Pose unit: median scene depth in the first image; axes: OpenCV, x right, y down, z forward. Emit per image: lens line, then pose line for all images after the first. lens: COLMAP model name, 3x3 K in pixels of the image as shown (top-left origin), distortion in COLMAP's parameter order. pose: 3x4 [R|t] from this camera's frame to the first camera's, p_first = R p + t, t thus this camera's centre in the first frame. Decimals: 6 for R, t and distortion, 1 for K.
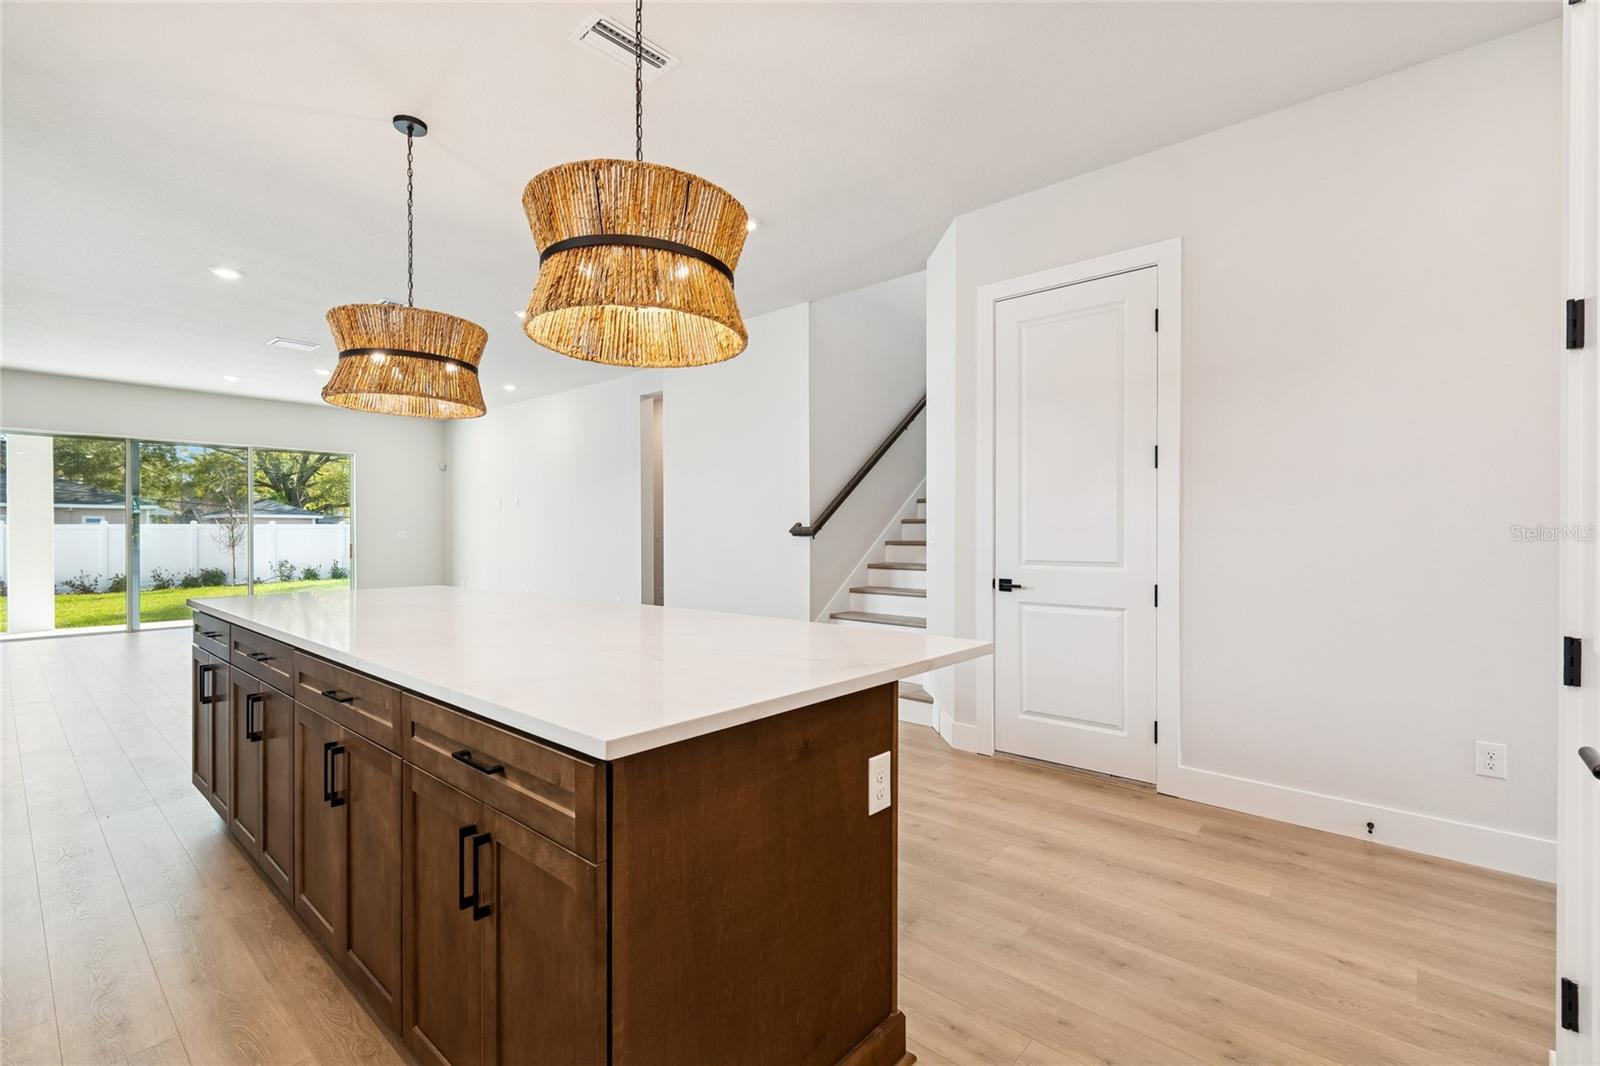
lens RADIAL K [[707.0, 0, 809.5], [0, 707.0, 528.0], [0, 0, 1]] dist [0.005949, -0.002561]
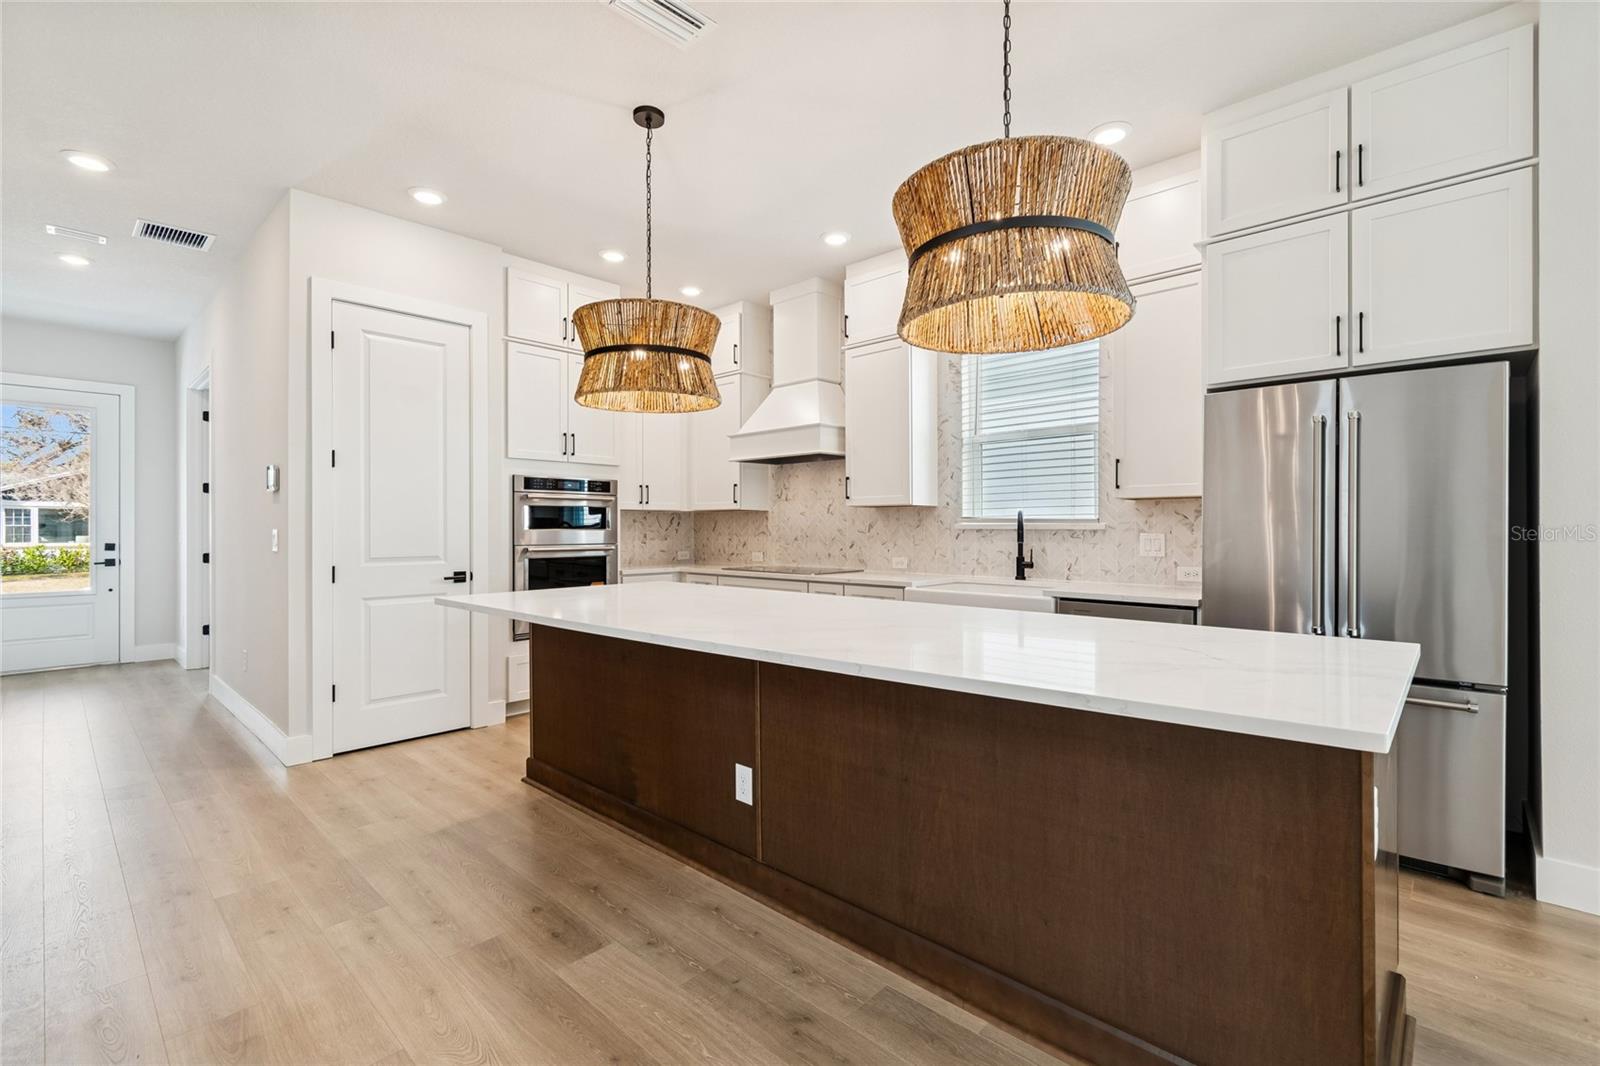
lens RADIAL K [[707.0, 0, 807.8], [0, 707.0, 528.3], [0, 0, 1]] dist [0.005949, -0.002561]
pose [[-0.999538, 0.000549, 0.030374, -0.063114], [0.000354, 0.999979, -0.006417, 0.001082], [-0.030377, -0.006404, -0.999518, 0.254245]]
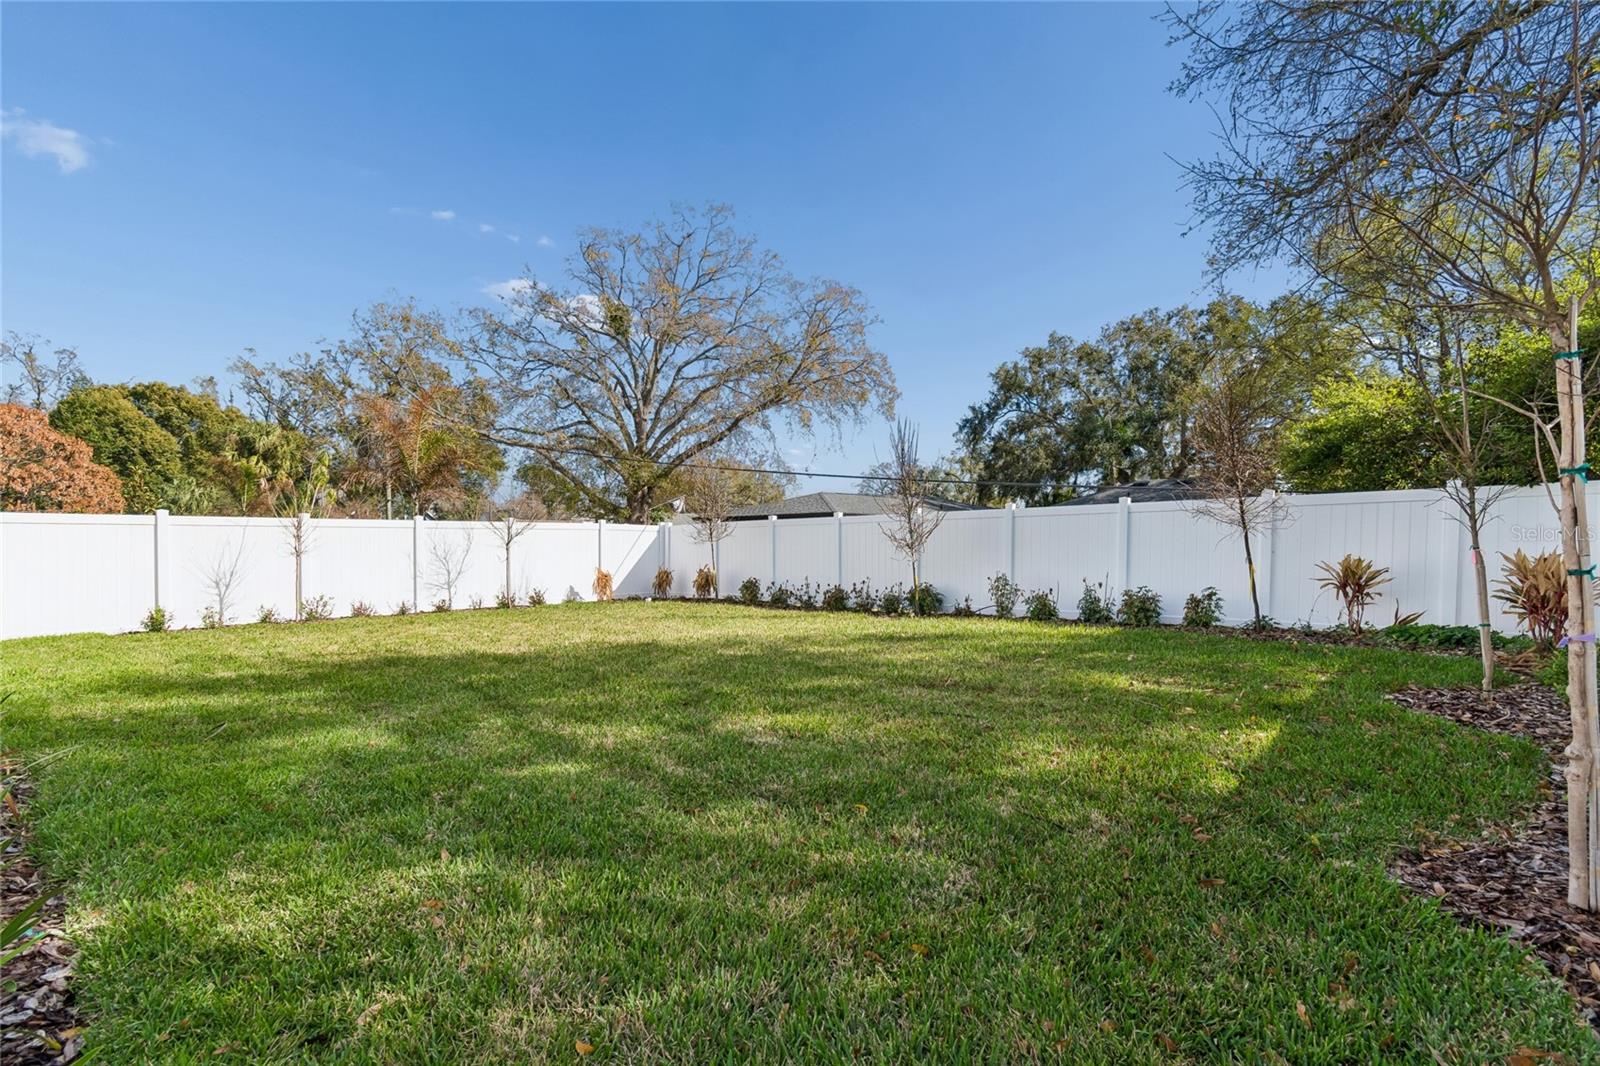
lens RADIAL K [[707.0, 0, 806.1], [0, 707.0, 583.6], [0, 0, 1]] dist [0.005949, -0.002561]
pose [[0.000688, 0.053859, -0.998548, -0.235016], [0.008624, 0.998511, 0.053863, 0.023022], [0.999963, -0.008649, 0.000223, 0.917900]]
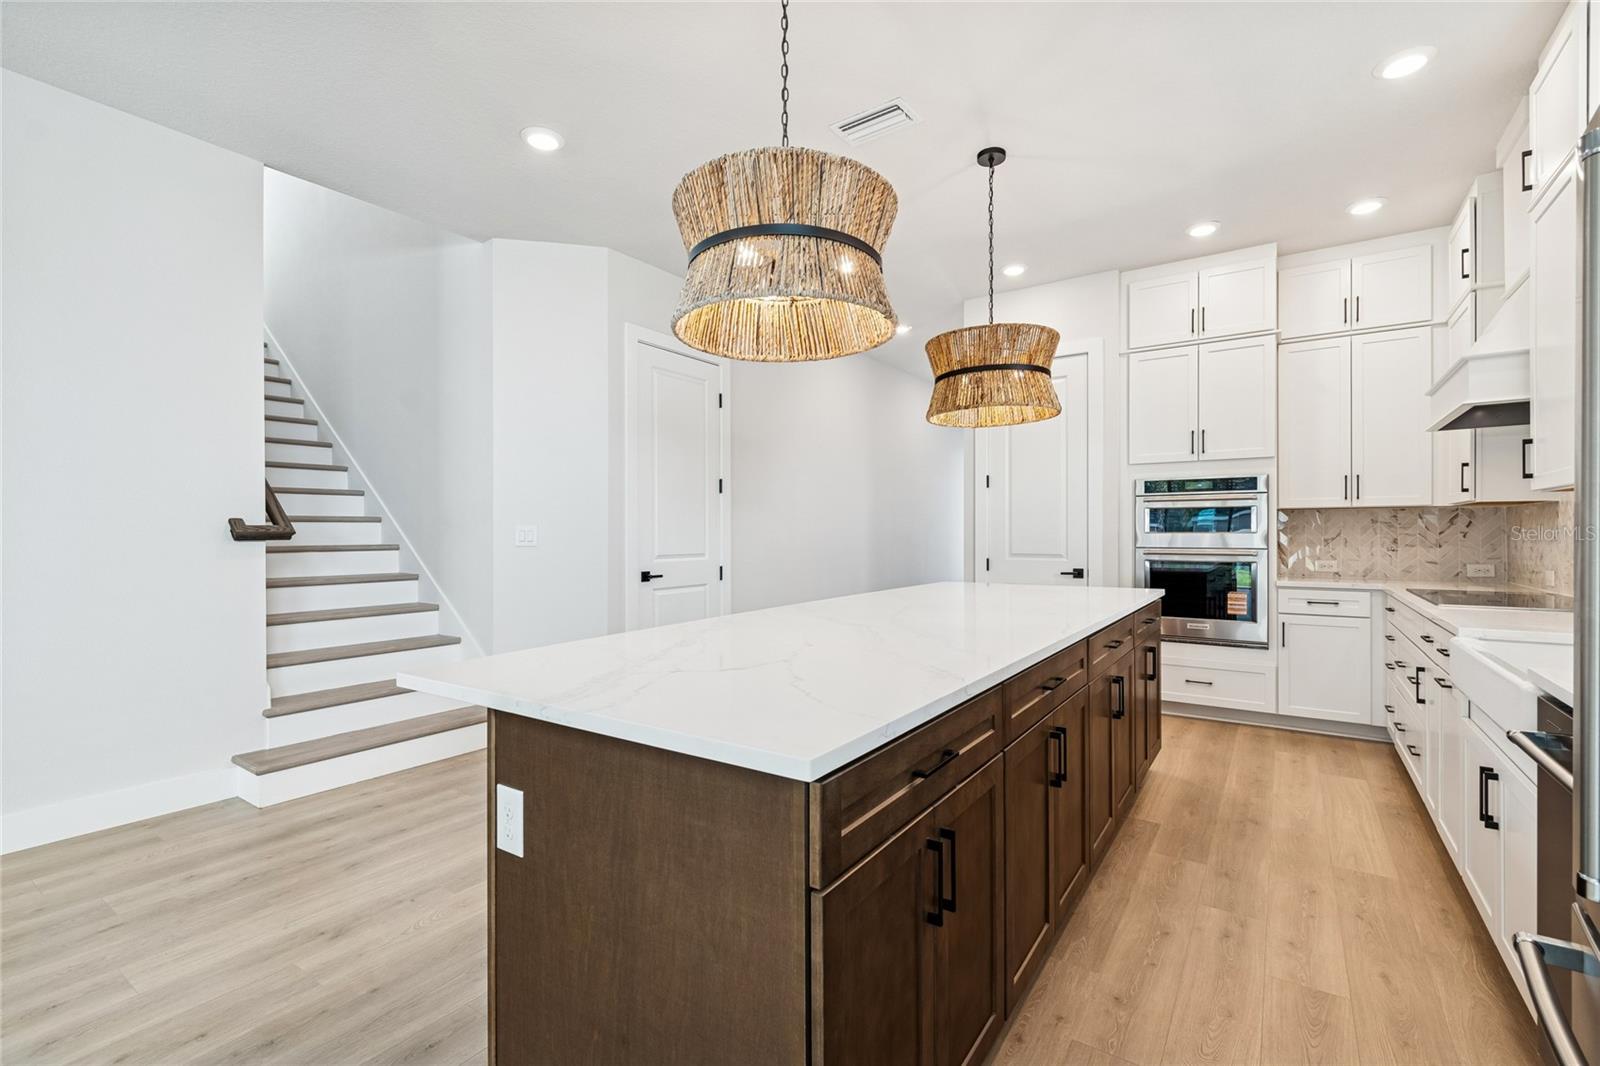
lens RADIAL K [[707.0, 0, 804.8], [0, 707.0, 533.6], [0, 0, 1]] dist [0.005949, -0.002561]
pose [[-0.116882, -0.002370, 0.993143, -0.186601], [-0.004751, 0.999987, 0.001827, 0.000454], [-0.993134, -0.004505, -0.116892, 0.165956]]
